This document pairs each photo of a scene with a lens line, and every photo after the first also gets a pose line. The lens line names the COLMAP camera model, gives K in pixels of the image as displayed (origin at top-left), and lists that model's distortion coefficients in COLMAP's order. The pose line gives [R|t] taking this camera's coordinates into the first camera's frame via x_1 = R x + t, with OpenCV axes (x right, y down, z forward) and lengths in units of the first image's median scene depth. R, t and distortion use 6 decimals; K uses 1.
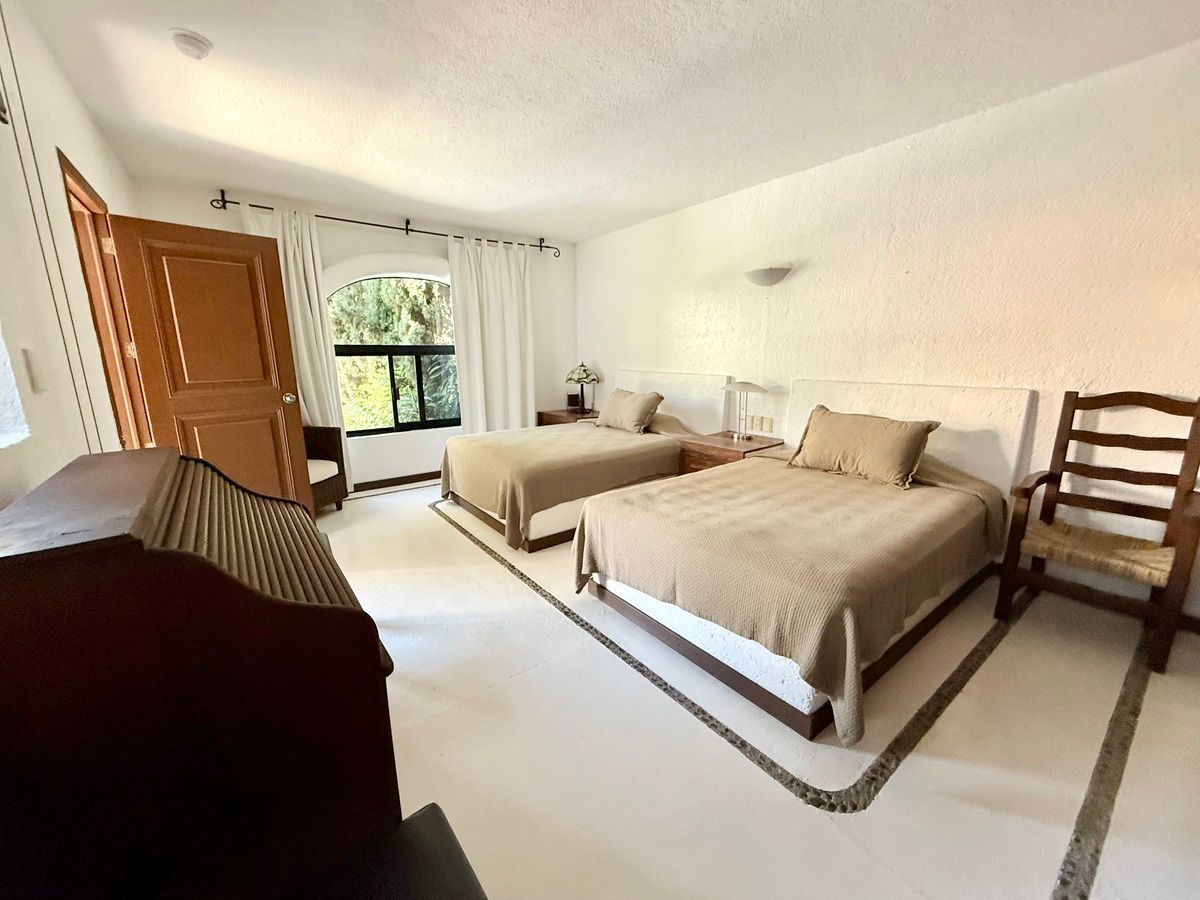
lens RADIAL K [[476.7, 0, 593.6], [0, 476.7, 451.1], [0, 0, 1]] dist [0.001578, -0.000040]
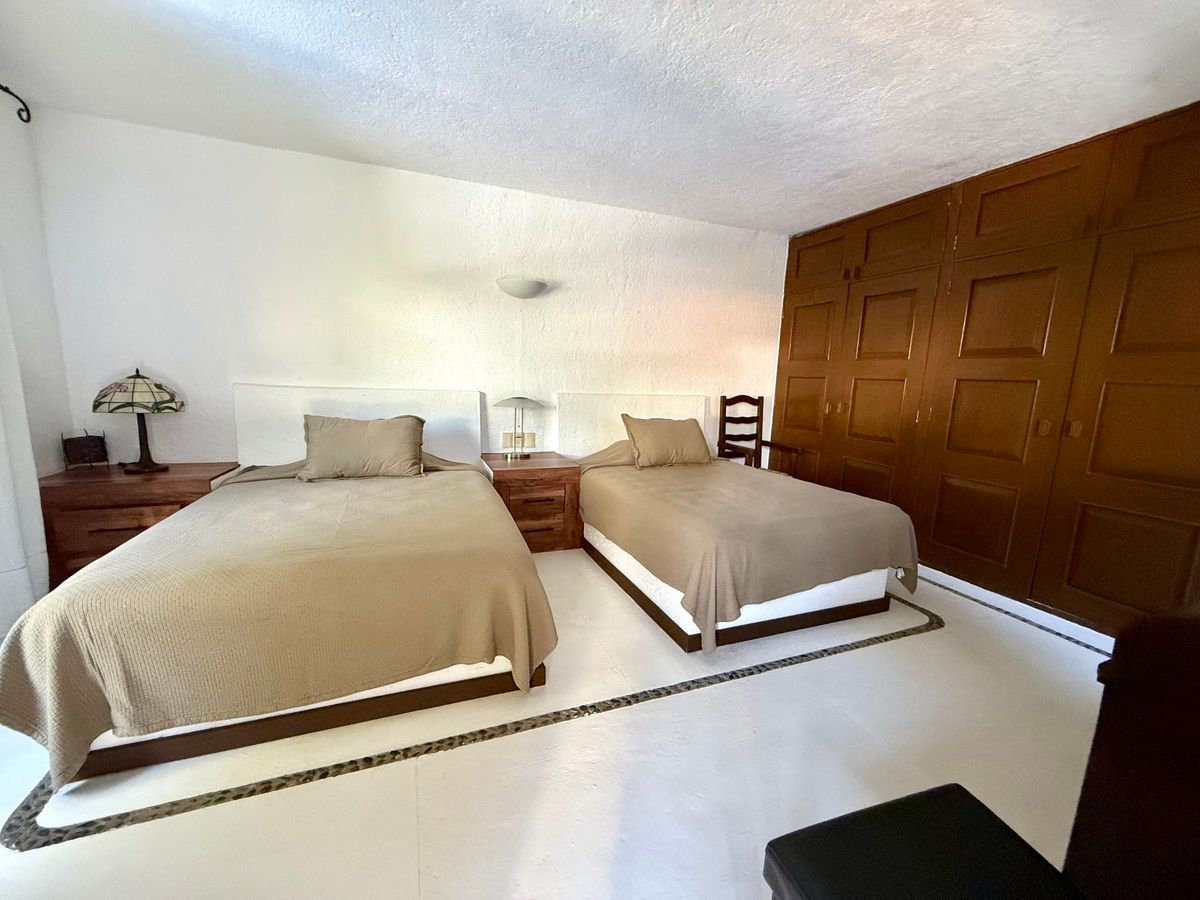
lens RADIAL K [[476.7, 0, 598.7], [0, 476.7, 452.8], [0, 0, 1]] dist [0.001578, -0.000040]
pose [[0.259199, -0.140714, 0.955518, -0.705234], [0.160709, 0.981821, 0.100993, -0.136828], [-0.952359, 0.127383, 0.277101, 0.774705]]
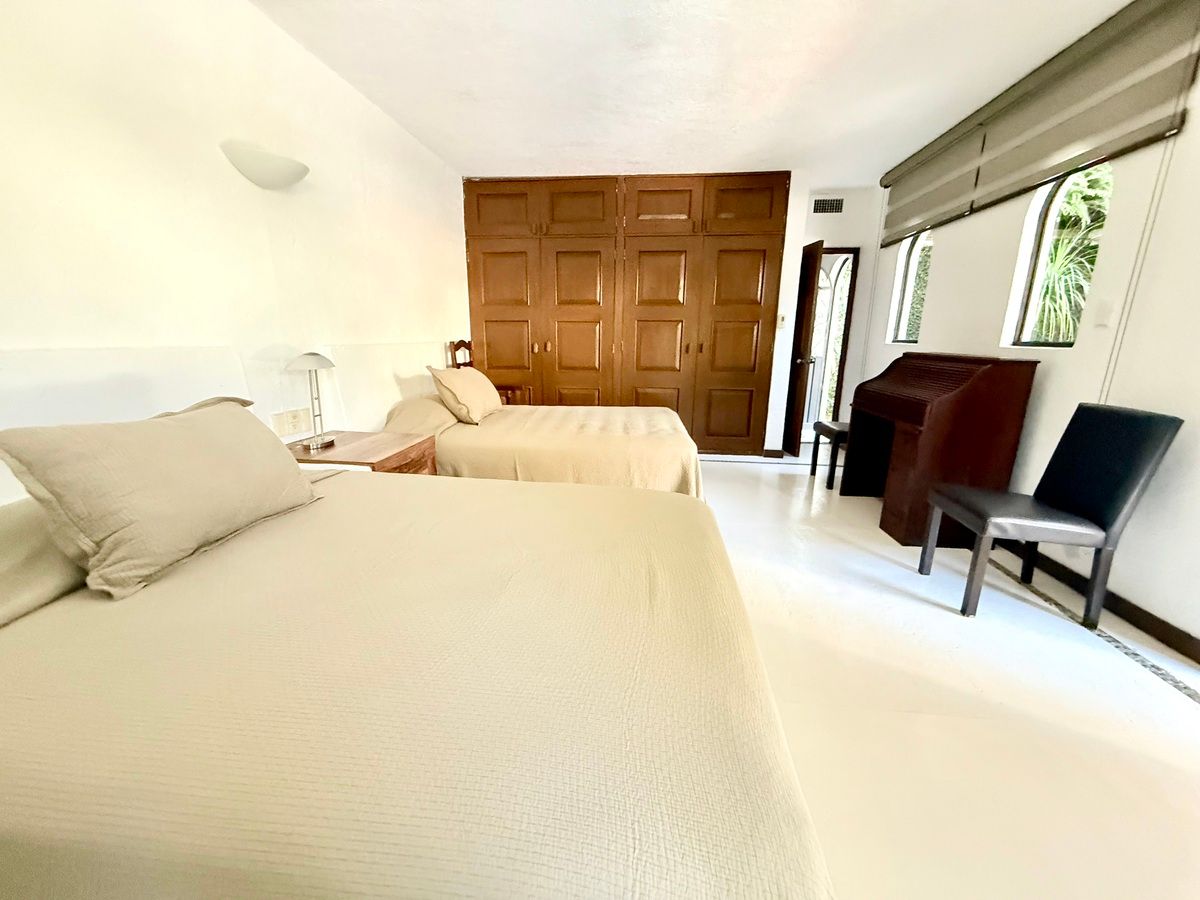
lens RADIAL K [[476.7, 0, 603.3], [0, 476.7, 448.7], [0, 0, 1]] dist [0.001578, -0.000040]
pose [[-0.725325, -0.160923, 0.669333, -0.478209], [0.136160, 0.919549, 0.368632, -0.265884], [-0.674807, 0.358514, -0.645061, 1.517429]]
